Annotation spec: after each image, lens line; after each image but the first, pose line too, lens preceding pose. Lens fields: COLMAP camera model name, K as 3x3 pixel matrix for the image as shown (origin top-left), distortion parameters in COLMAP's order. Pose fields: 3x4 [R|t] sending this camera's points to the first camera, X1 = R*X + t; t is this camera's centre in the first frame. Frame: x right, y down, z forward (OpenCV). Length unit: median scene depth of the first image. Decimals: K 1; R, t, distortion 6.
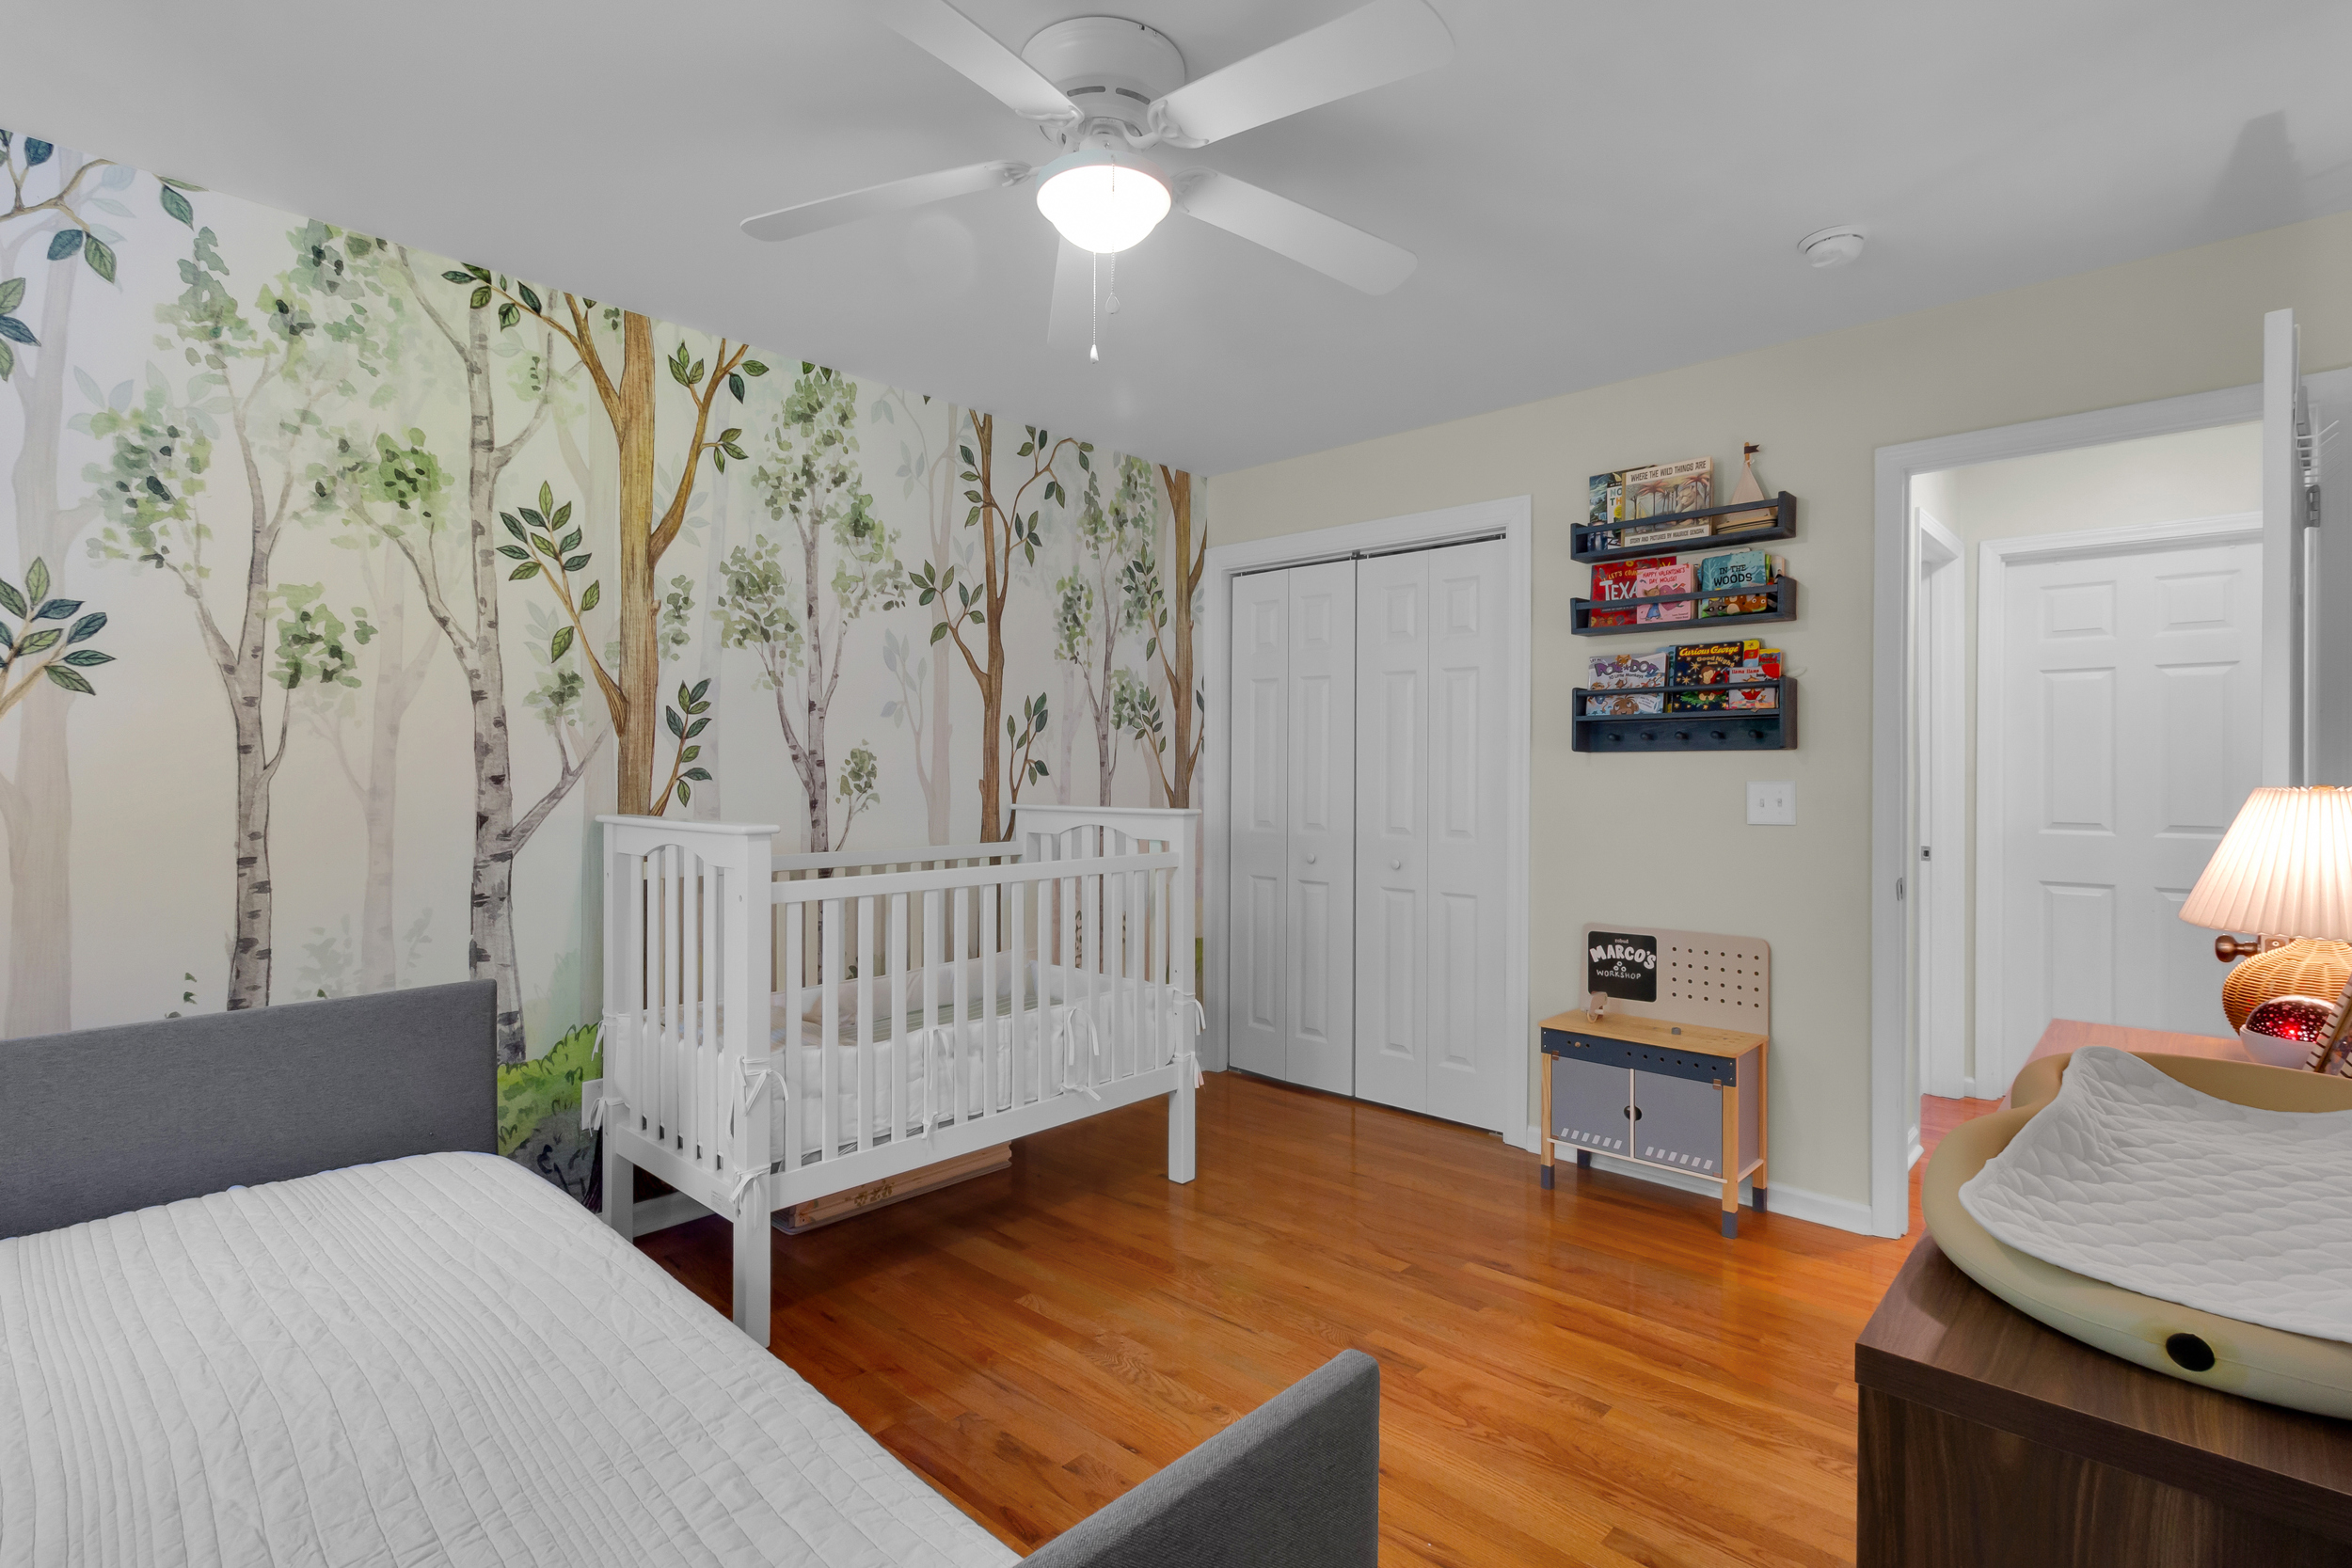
lens RADIAL K [[1099.9, 0, 1177.8], [0, 1099.9, 775.0], [0, 0, 1]] dist [0.000875, -0.000207]
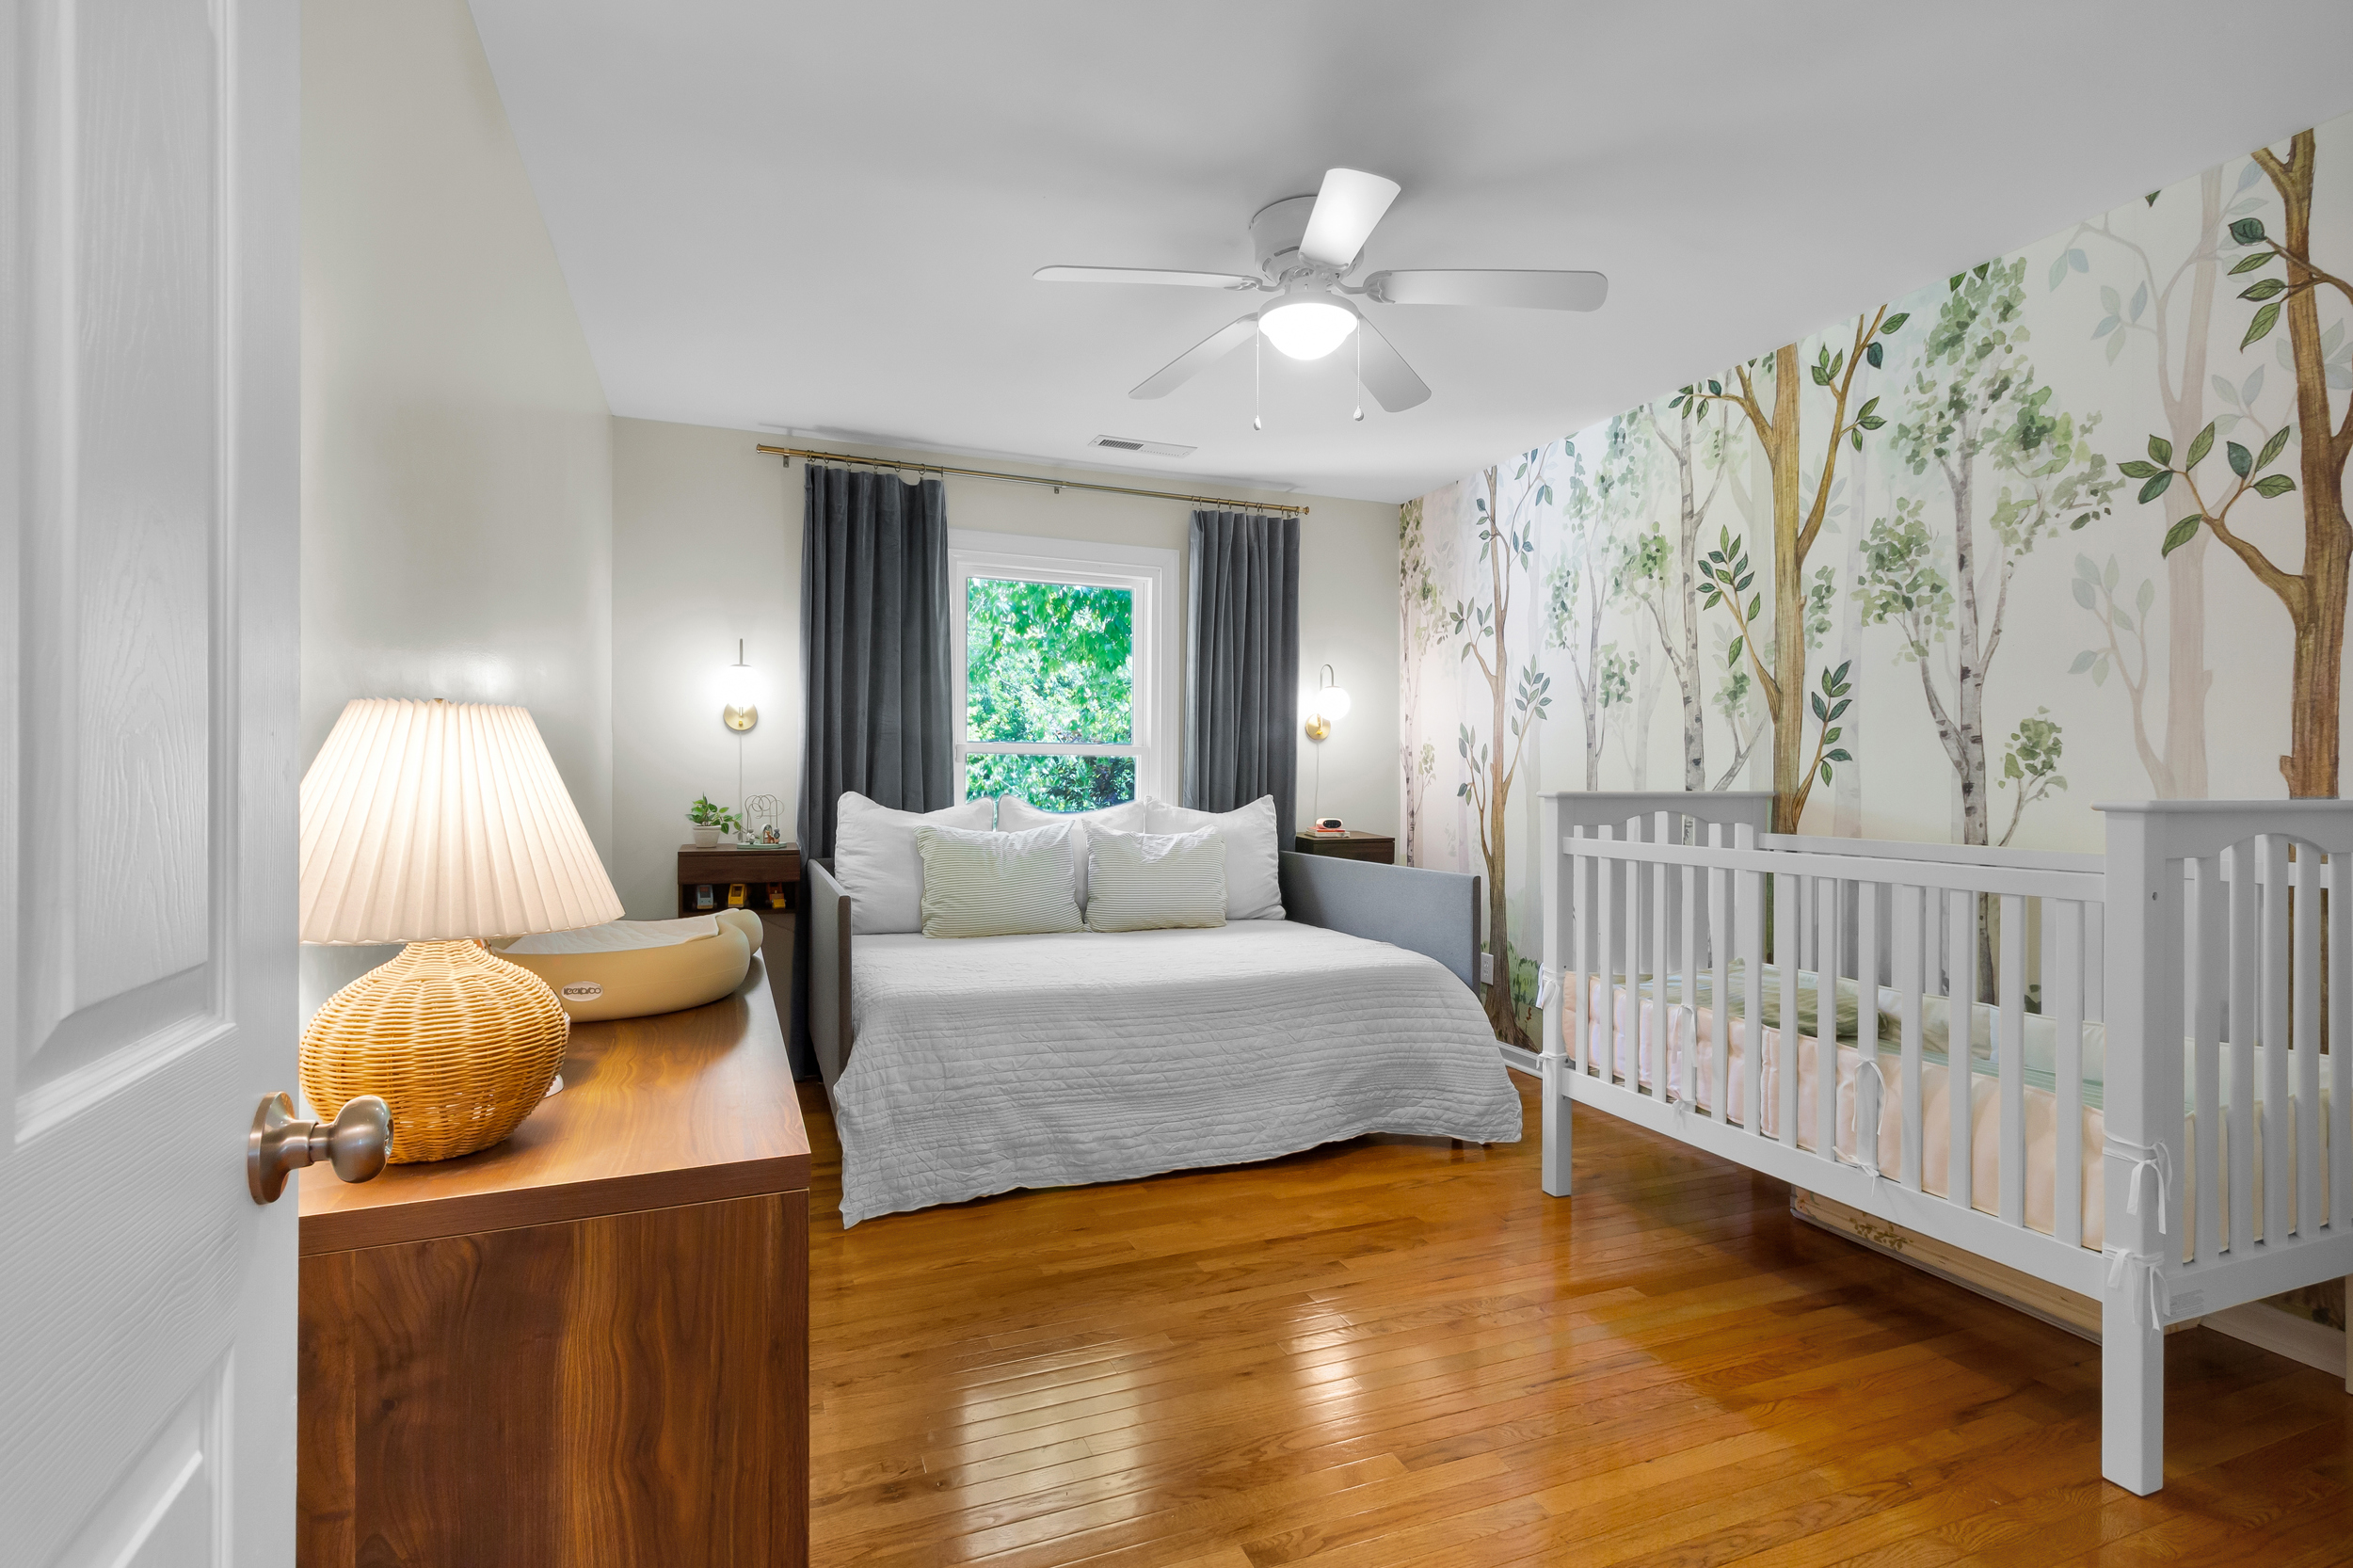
lens RADIAL K [[1100.4, 0, 1174.7], [0, 1100.4, 780.1], [0, 0, 1]] dist [0.000875, -0.000207]
pose [[-0.420383, -0.000075, -0.907347, 0.745146], [-0.005250, 0.999983, 0.002349, 0.023135], [0.907332, 0.005752, -0.420376, 0.855461]]
